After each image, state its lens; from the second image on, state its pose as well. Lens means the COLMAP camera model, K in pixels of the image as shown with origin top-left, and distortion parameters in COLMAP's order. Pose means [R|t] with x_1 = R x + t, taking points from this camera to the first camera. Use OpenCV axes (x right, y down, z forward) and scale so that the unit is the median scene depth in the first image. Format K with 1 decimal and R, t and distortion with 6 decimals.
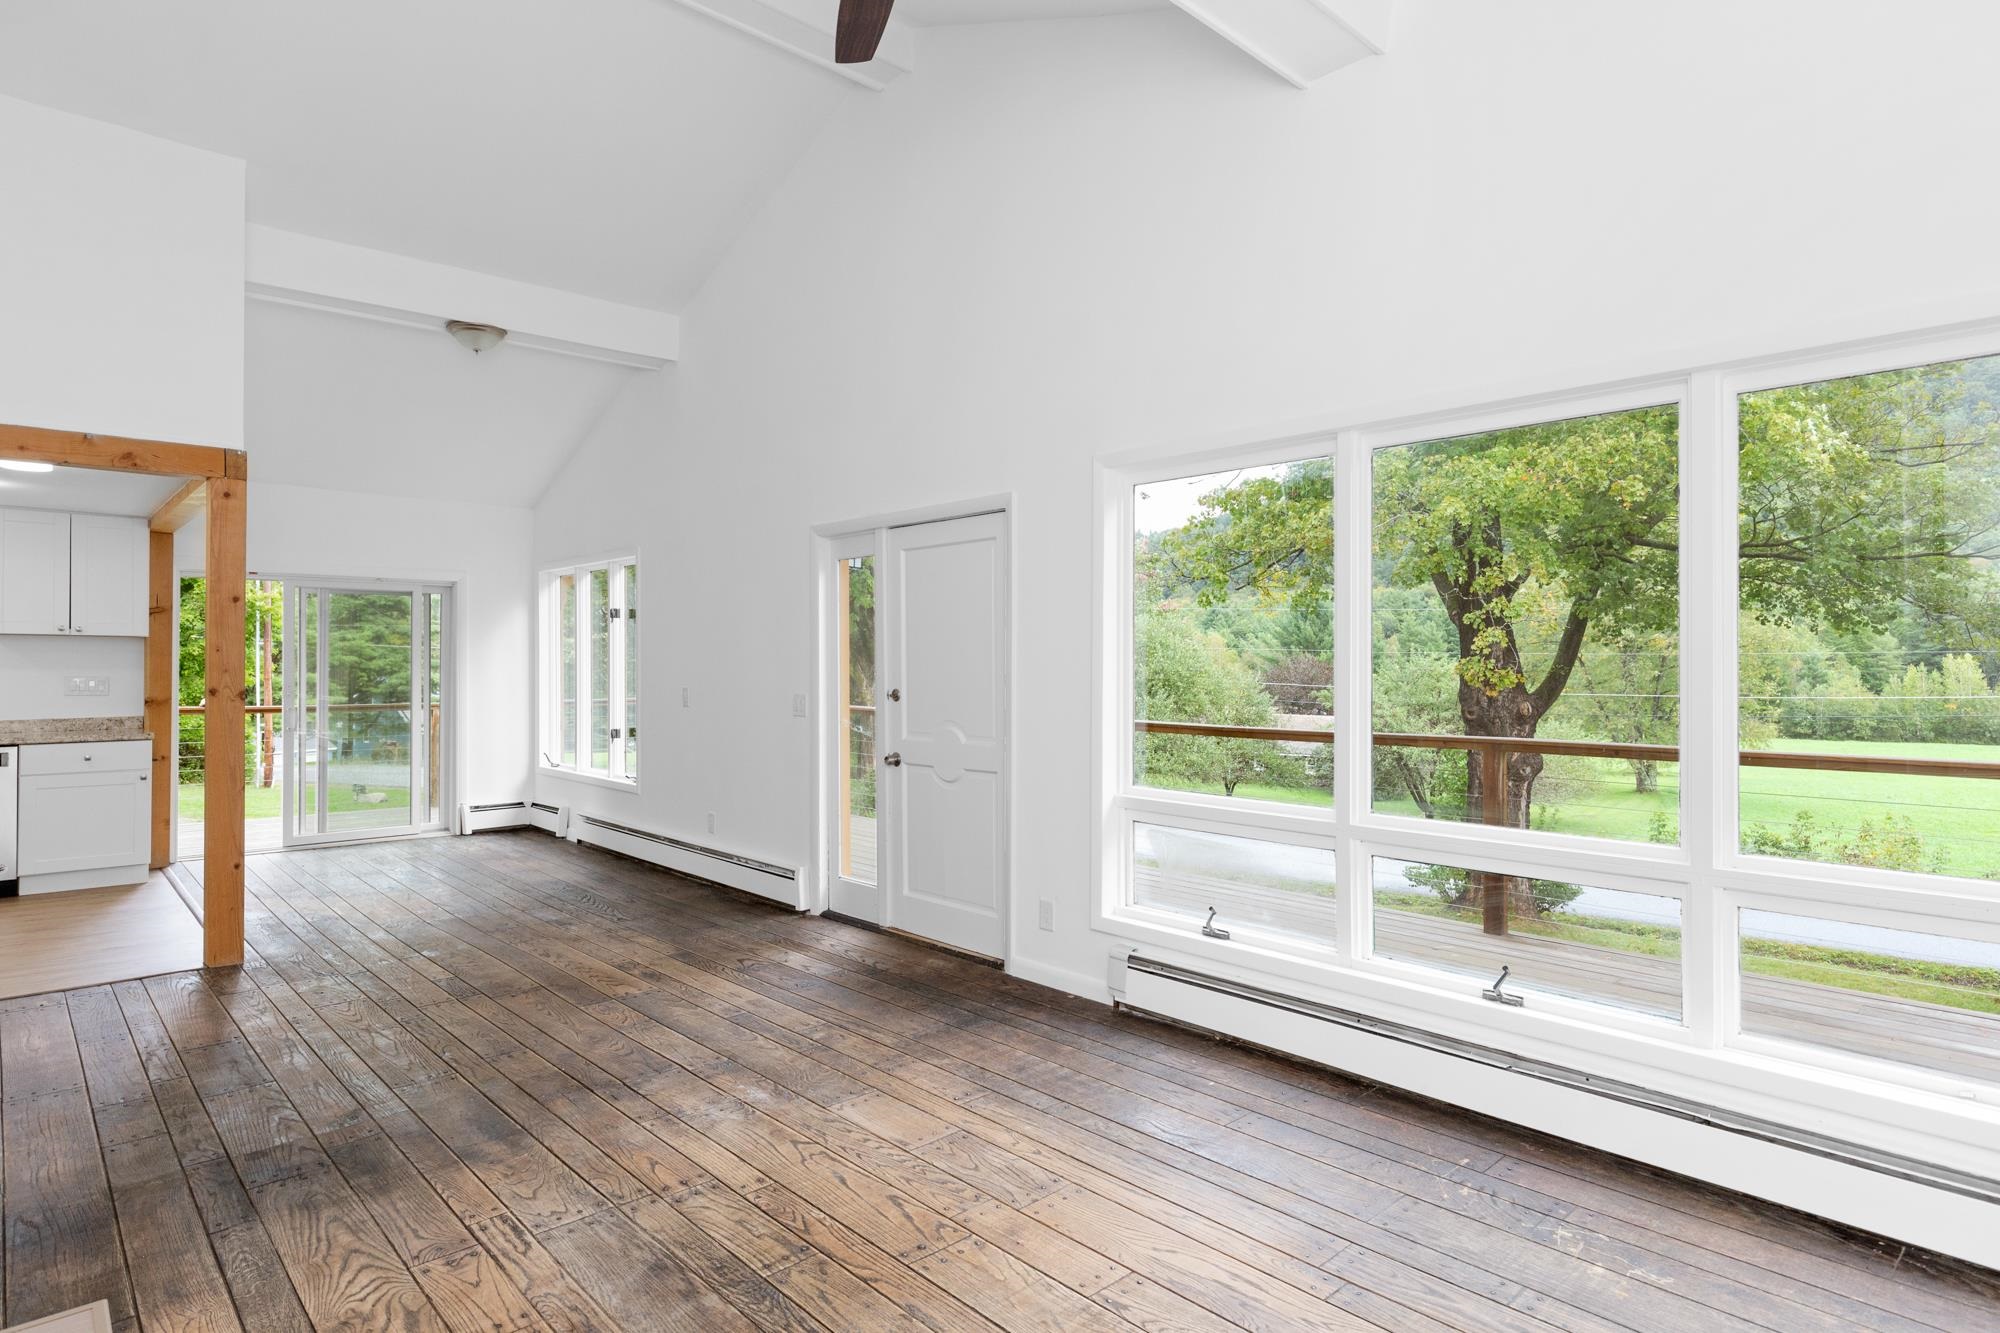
lens RADIAL K [[1086.3, 0, 1000.0], [0, 1086.3, 666.5], [0, 0, 1]] dist [0.001612, 0.000372]
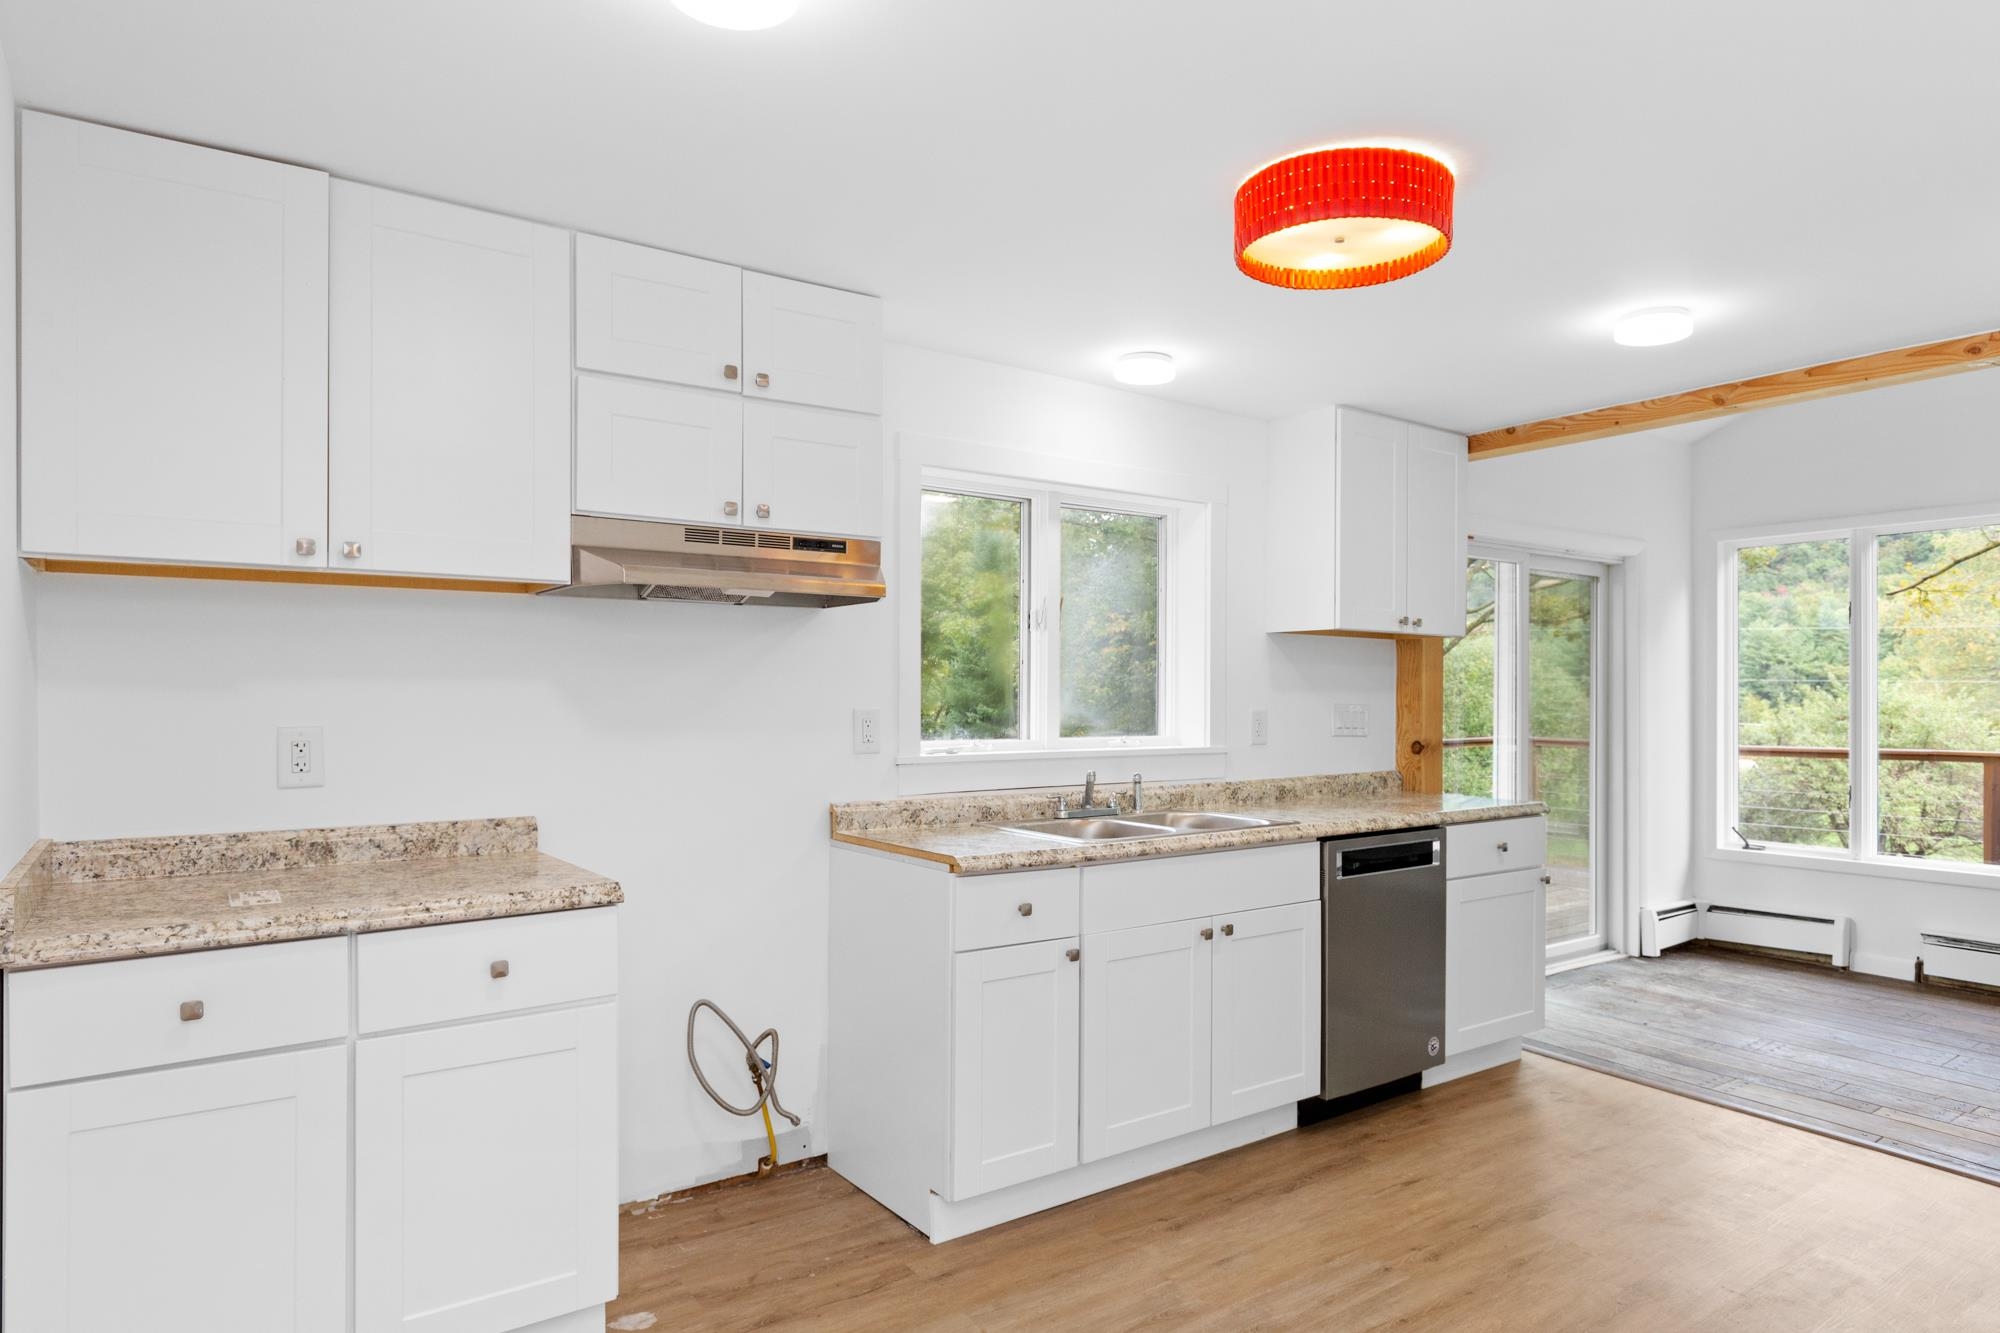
lens RADIAL K [[1185.3, 0, 1003.0], [0, 1185.3, 689.1], [0, 0, 1]] dist [-0.000531, -0.000937]
pose [[0.992038, -0.002036, -0.125922, -0.807642], [0.000941, 0.999961, -0.008755, 0.005080], [0.125935, 0.008566, 0.992002, 0.279299]]
